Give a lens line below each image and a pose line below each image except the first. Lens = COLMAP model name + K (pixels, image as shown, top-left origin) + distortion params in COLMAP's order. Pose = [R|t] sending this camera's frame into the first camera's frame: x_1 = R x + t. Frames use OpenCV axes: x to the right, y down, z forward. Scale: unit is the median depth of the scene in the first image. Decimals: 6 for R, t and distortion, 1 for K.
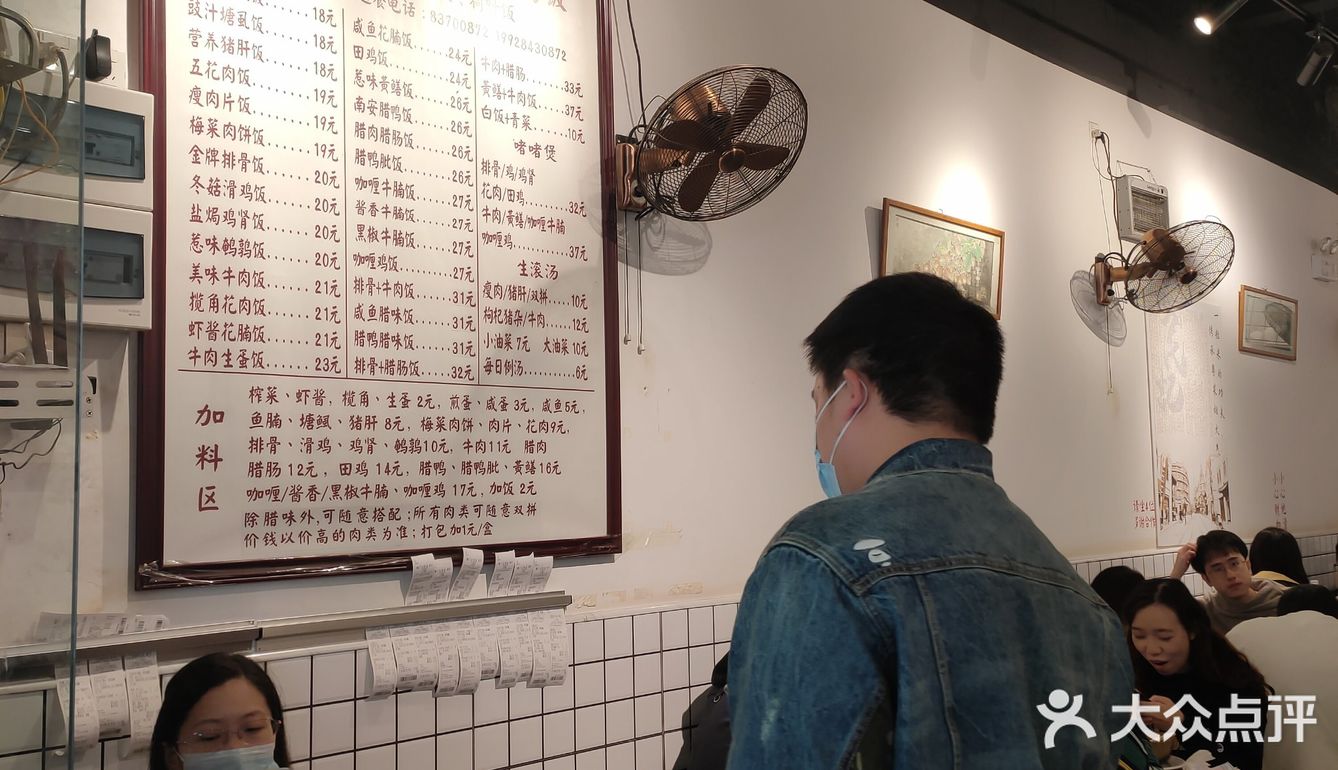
lens RADIAL K [[1298.6, 0, 655.2], [0, 1298.6, 383.7], [0, 0, 1]] dist [0.037279, 0.009762]
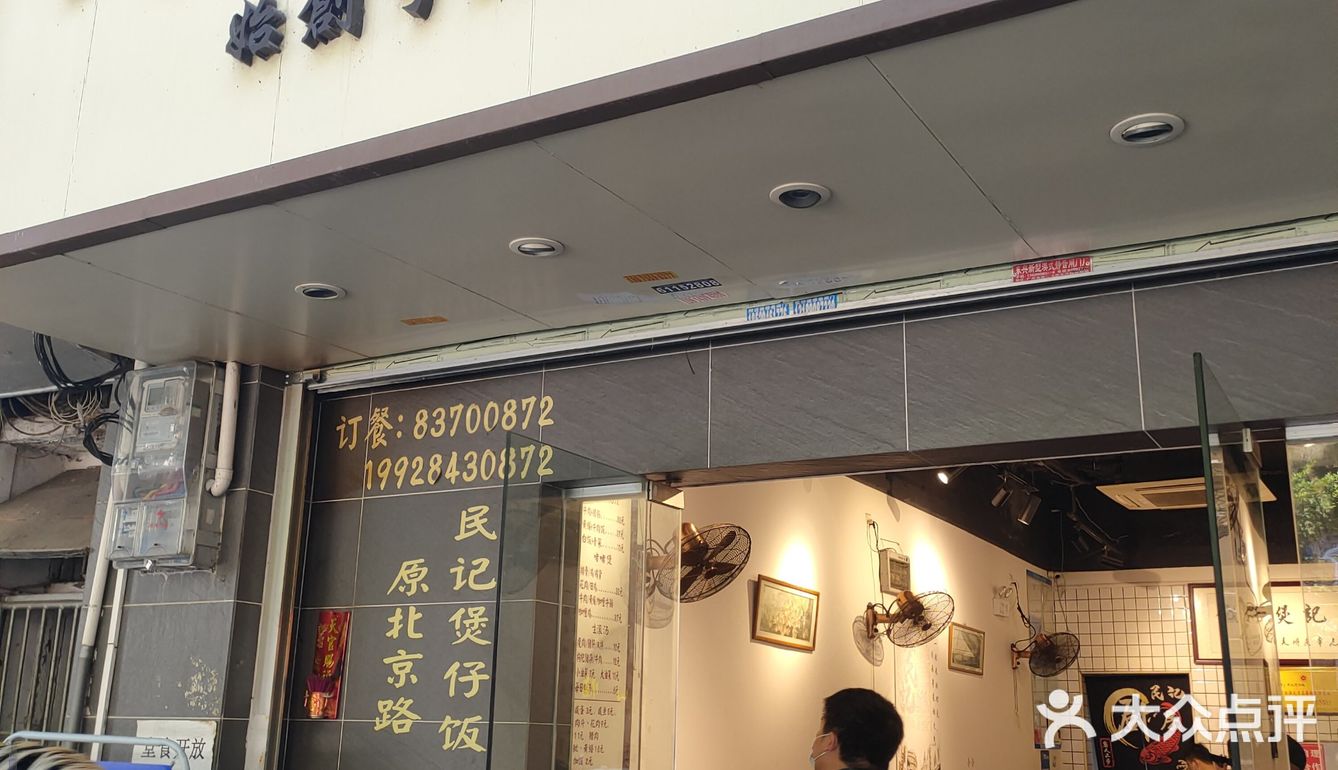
lens RADIAL K [[1298.6, 0, 655.2], [0, 1298.6, 383.7], [0, 0, 1]] dist [0.037279, 0.009762]
pose [[0.971359, 0.109444, 0.210913, -0.402654], [-0.070329, 0.980263, -0.184765, -0.089742], [-0.226972, 0.164639, 0.959884, -0.697749]]
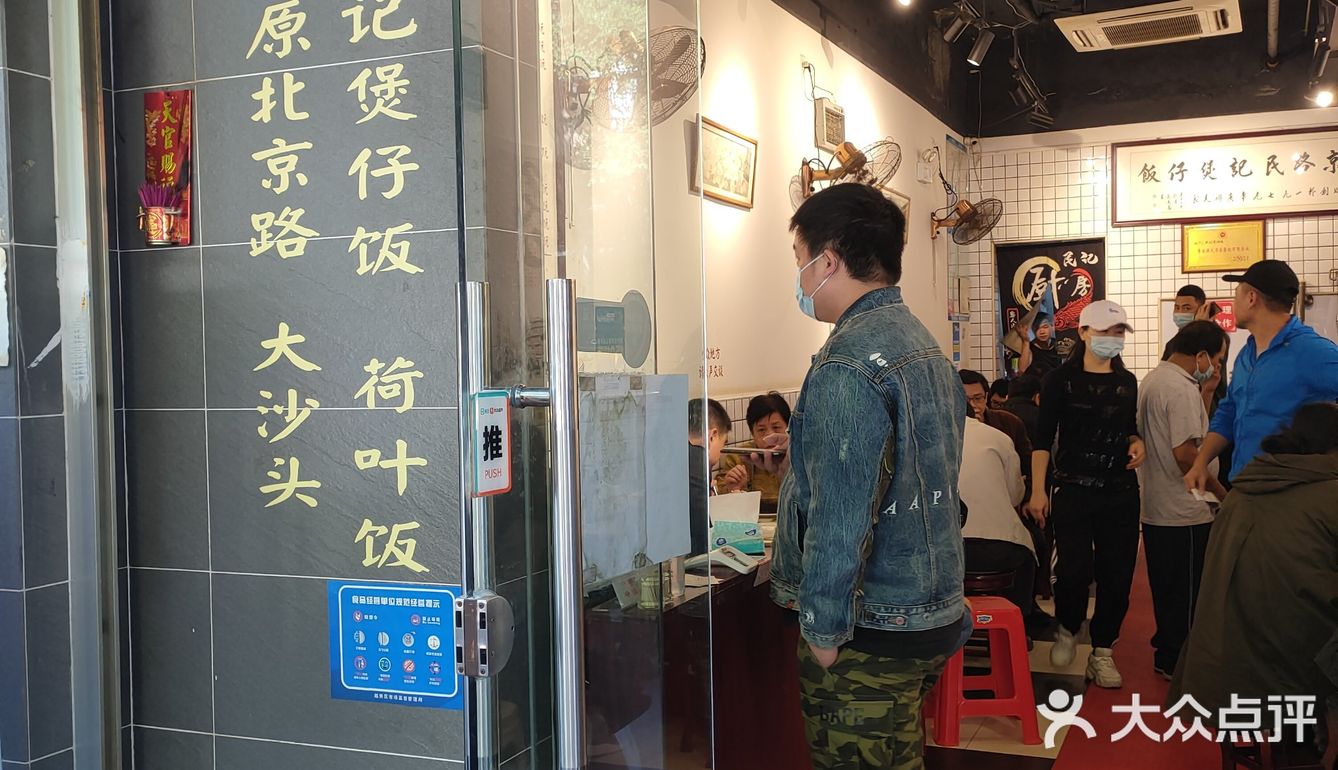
lens RADIAL K [[1298.6, 0, 655.2], [0, 1298.6, 383.7], [0, 0, 1]] dist [0.037279, 0.009762]
pose [[0.942033, -0.002061, 0.335514, -0.401234], [-0.032786, 0.994630, 0.098164, 0.002735], [-0.333915, -0.103473, 0.936907, -0.327674]]
